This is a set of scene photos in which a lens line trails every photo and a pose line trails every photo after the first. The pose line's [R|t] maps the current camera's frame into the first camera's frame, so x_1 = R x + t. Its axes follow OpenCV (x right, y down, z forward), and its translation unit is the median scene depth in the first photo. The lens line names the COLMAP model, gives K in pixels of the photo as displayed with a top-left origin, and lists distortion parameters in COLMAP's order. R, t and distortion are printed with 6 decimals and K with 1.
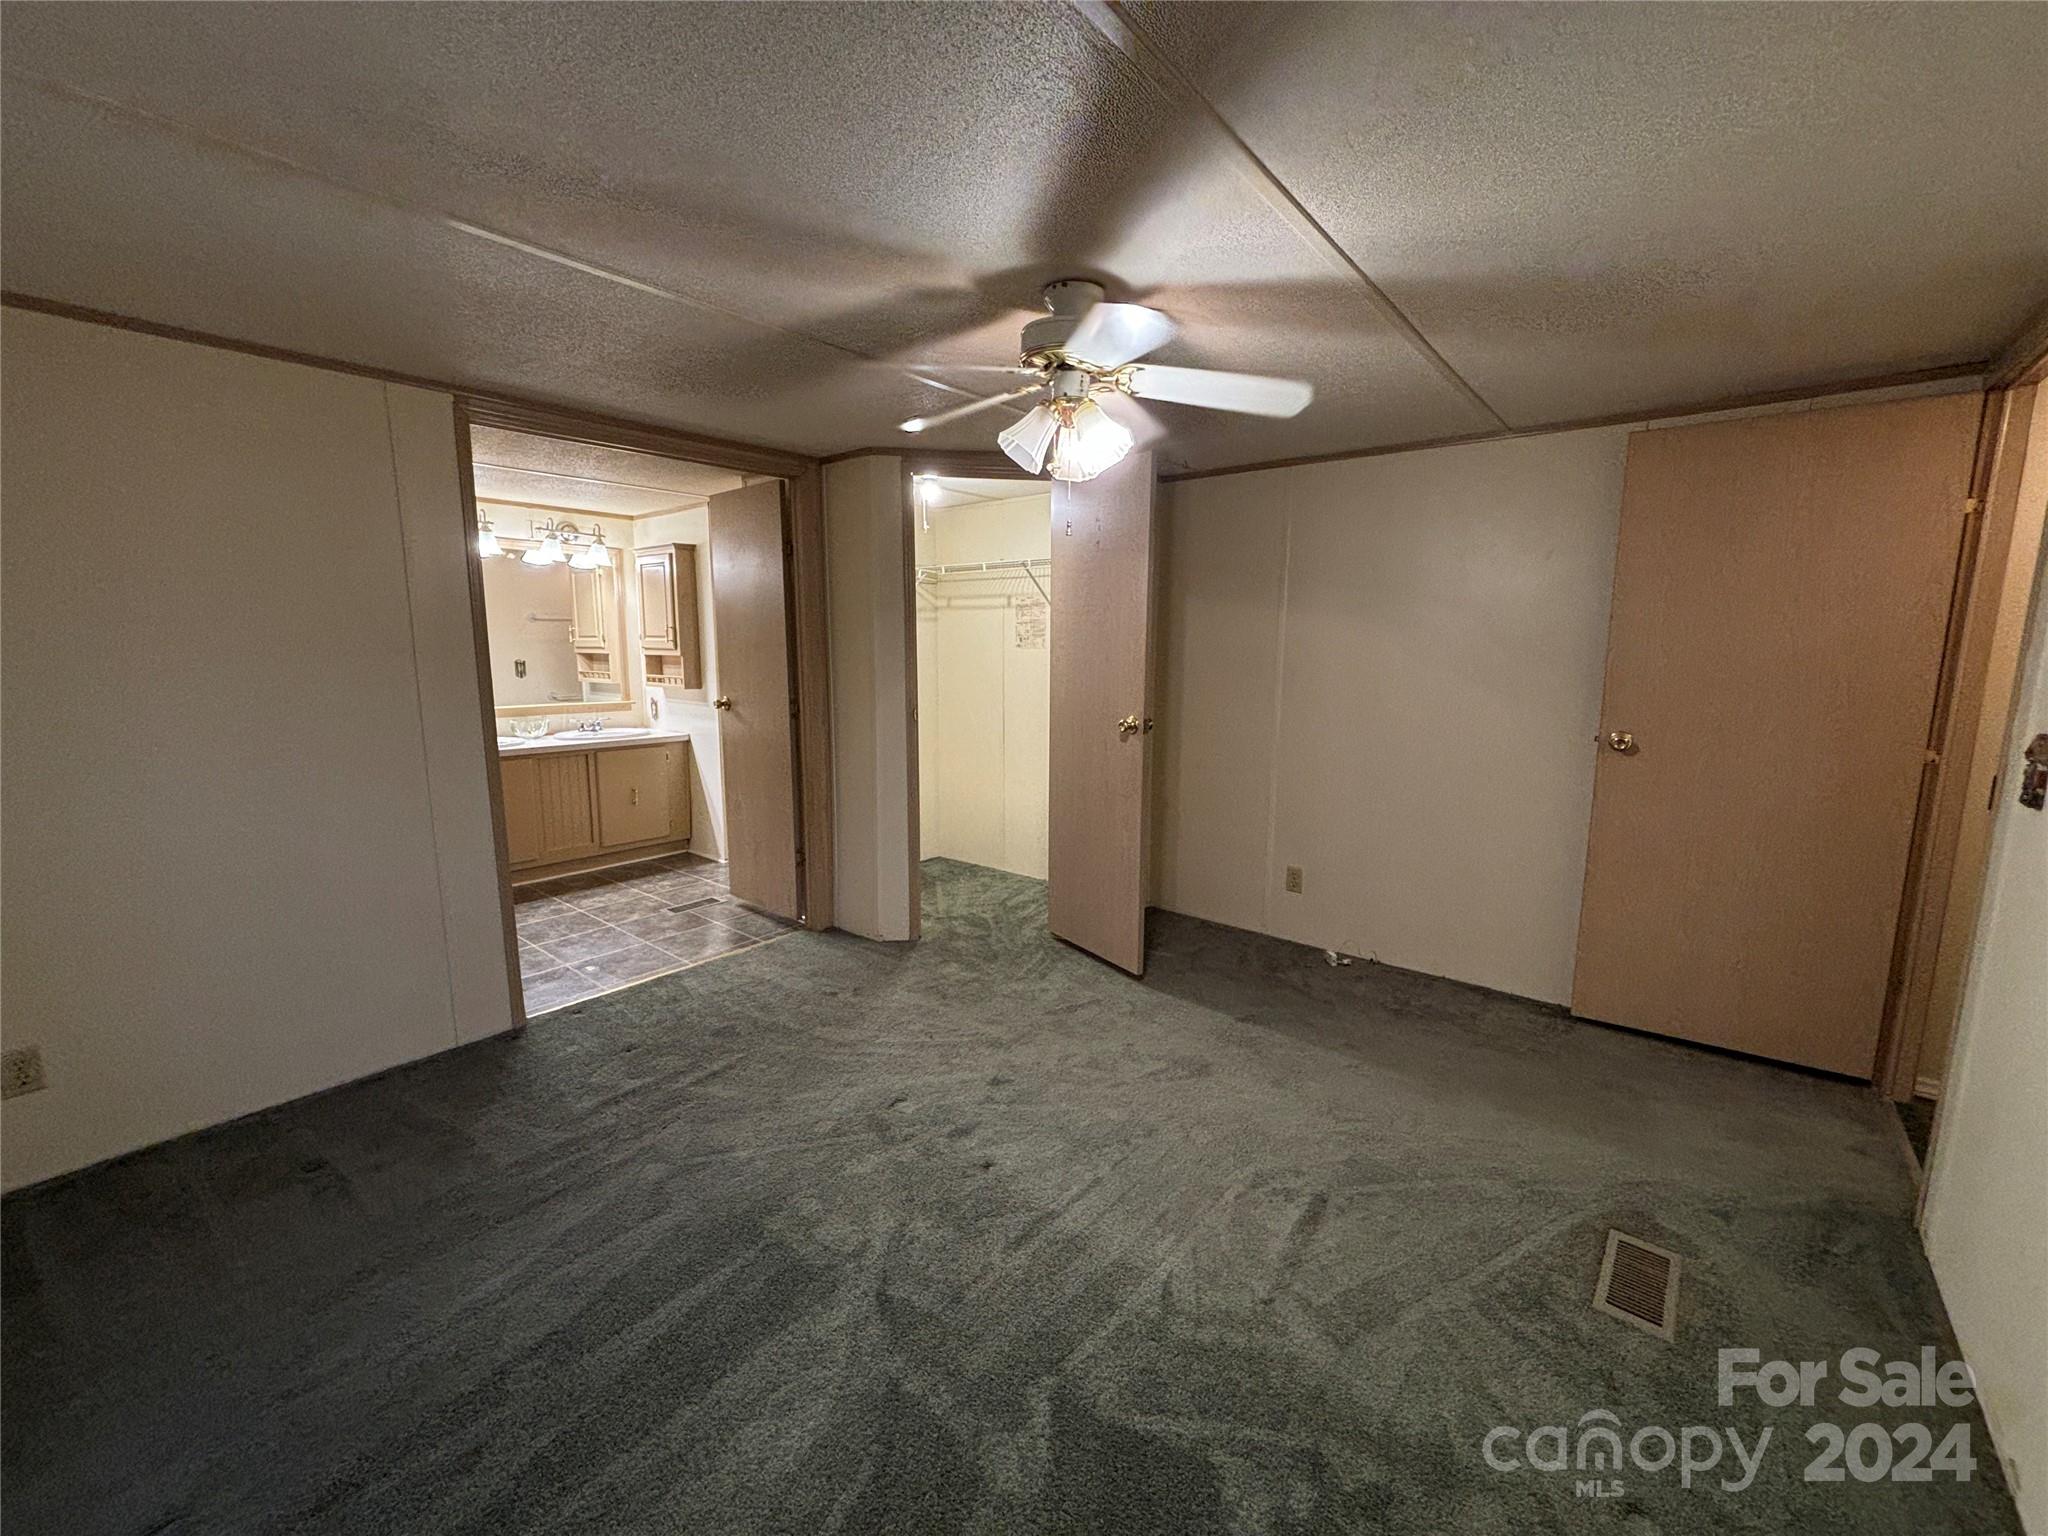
lens RADIAL K [[820.1, 0, 1002.4], [0, 820.1, 754.5], [0, 0, 1]] dist [-0.004632, 0.000302]
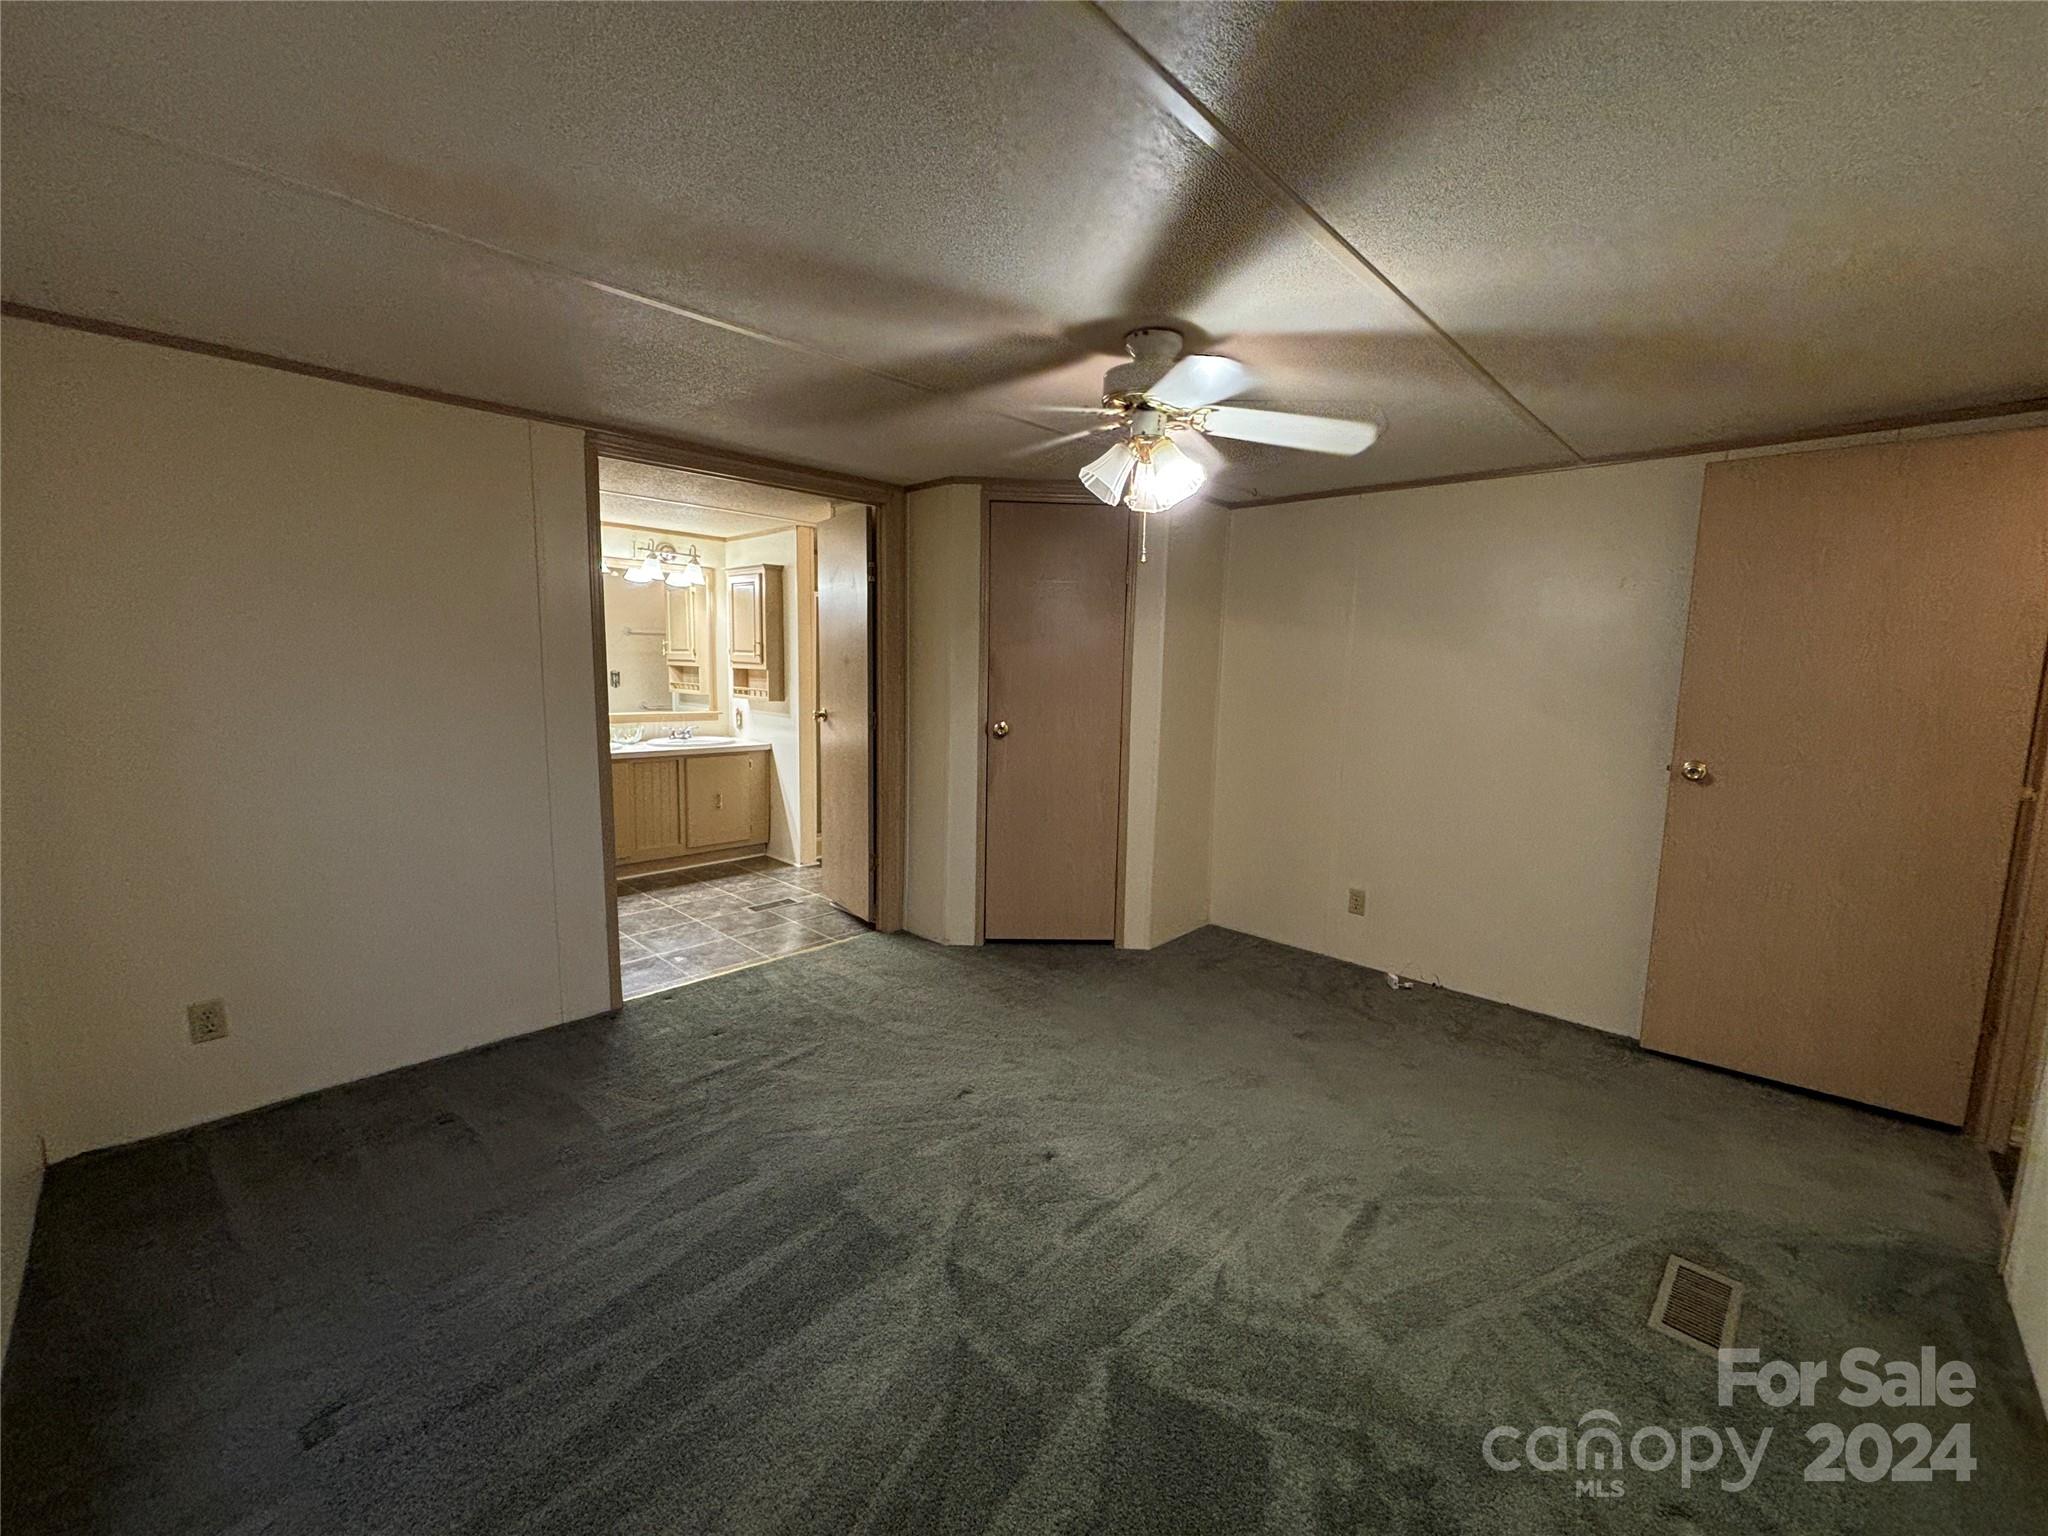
lens RADIAL K [[820.1, 0, 1001.0], [0, 820.1, 761.2], [0, 0, 1]] dist [-0.004632, 0.000302]
pose [[0.996959, 0.025447, -0.073656, -0.014385], [-0.026591, 0.999540, -0.014597, 0.009782], [0.073250, 0.016512, 0.997177, -0.058868]]
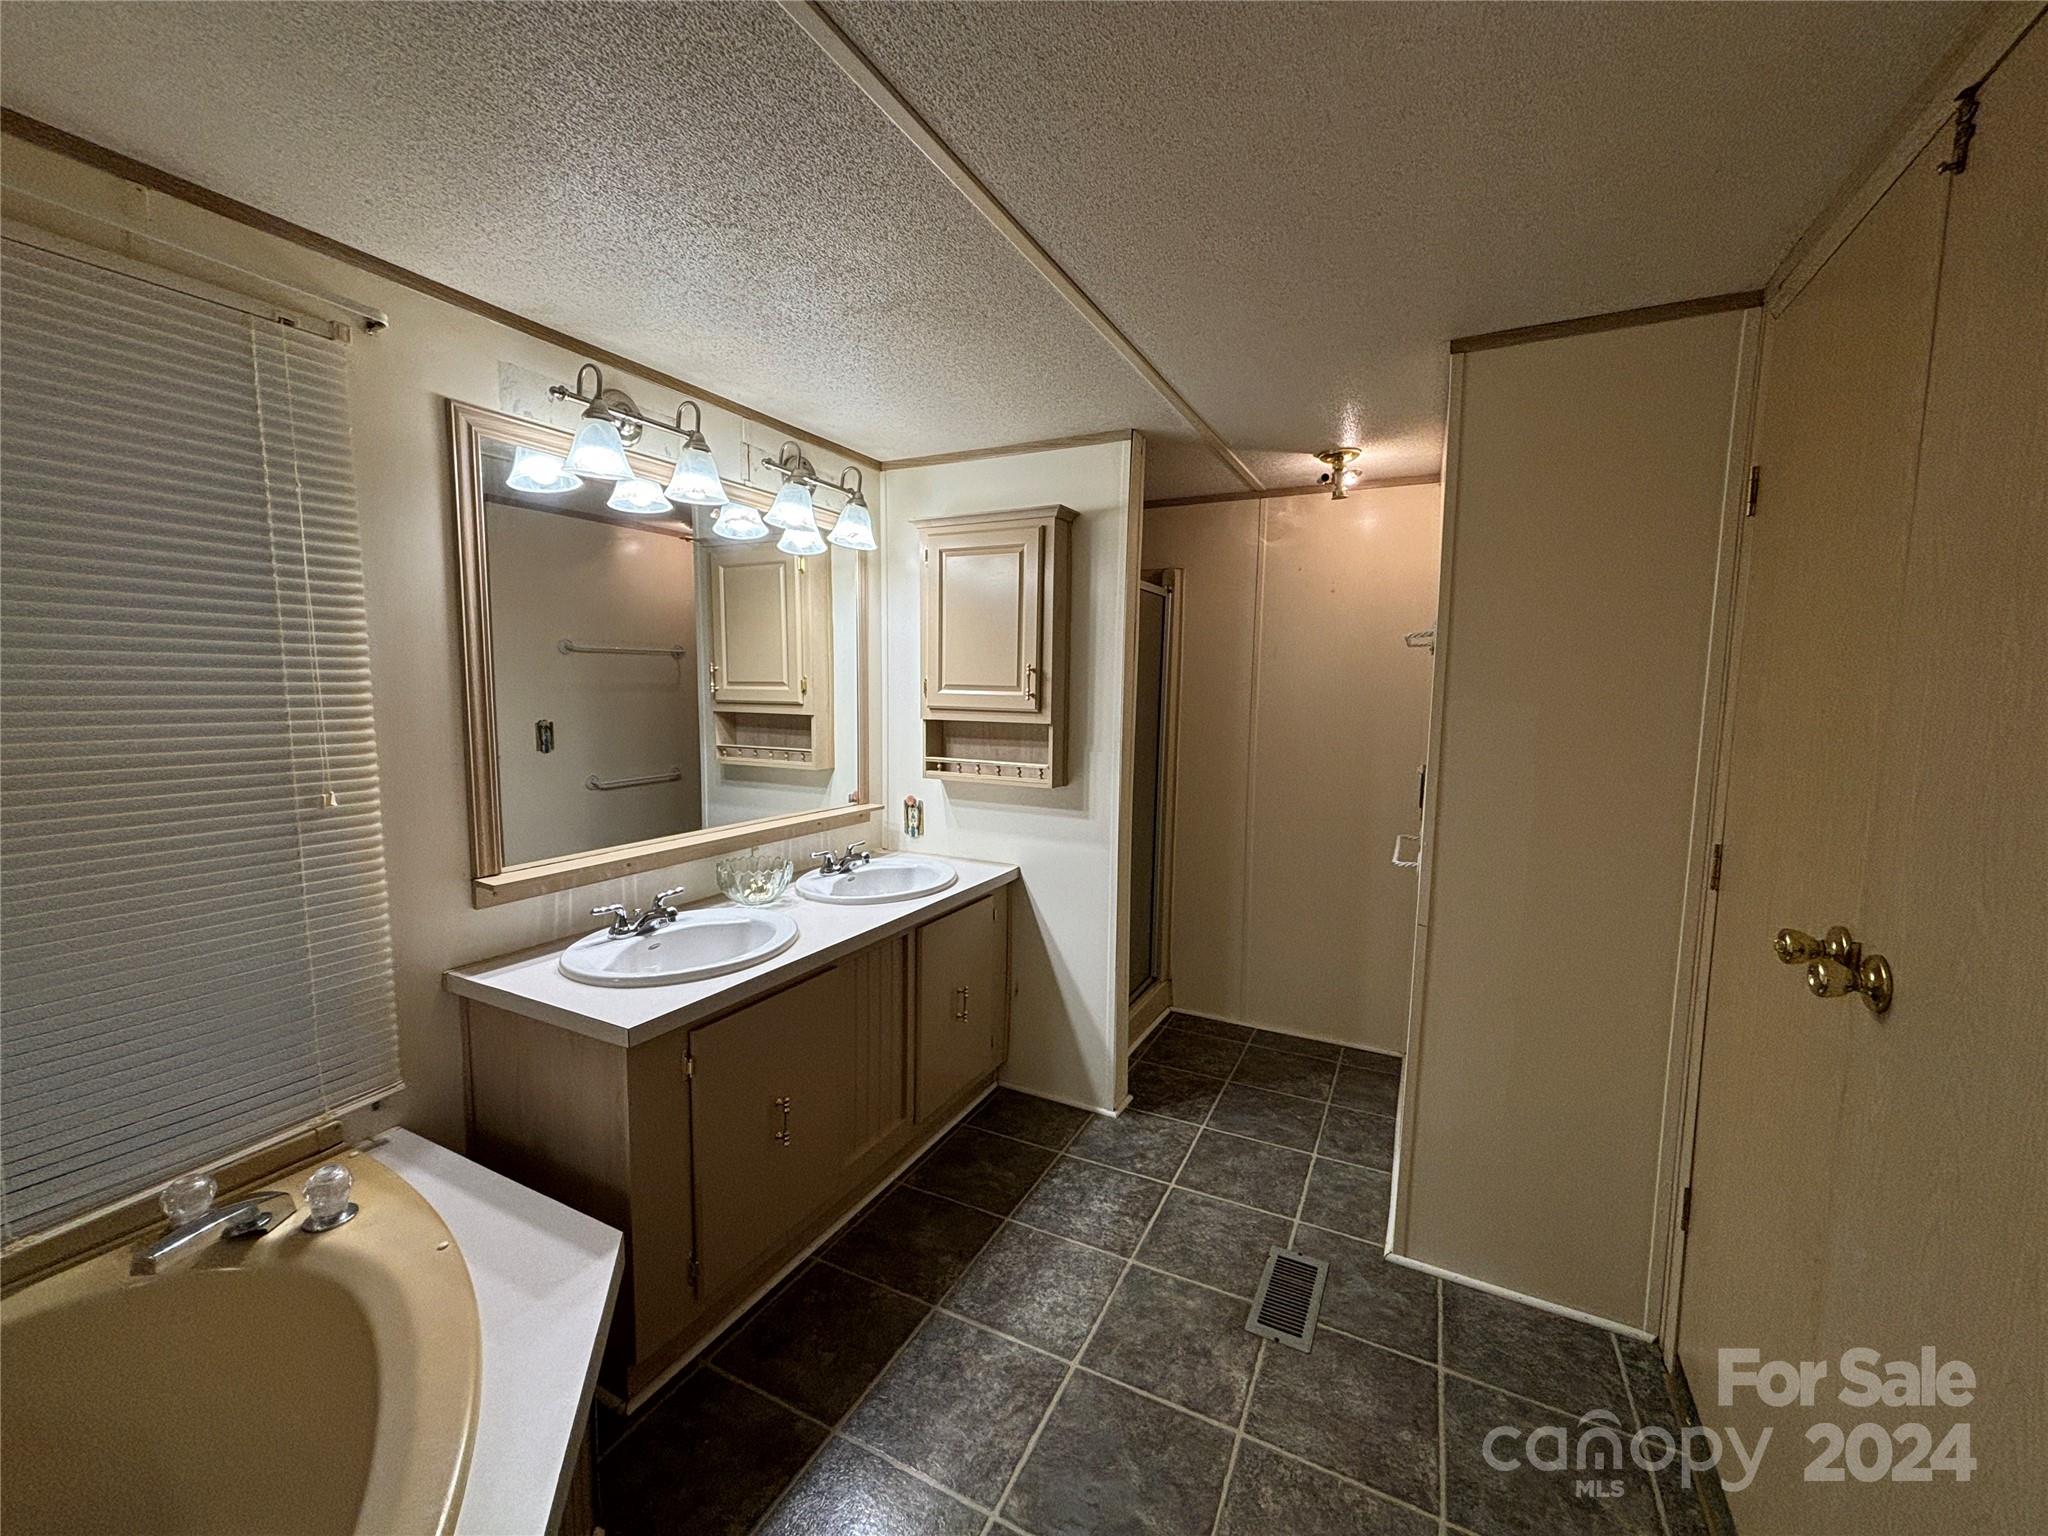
lens RADIAL K [[820.1, 0, 1031.2], [0, 820.1, 761.6], [0, 0, 1]] dist [-0.004632, 0.000302]
pose [[0.972285, -0.010361, 0.233567, -0.888302], [0.021163, 0.998817, -0.043787, -0.126068], [-0.232837, 0.047516, 0.971354, 0.844273]]
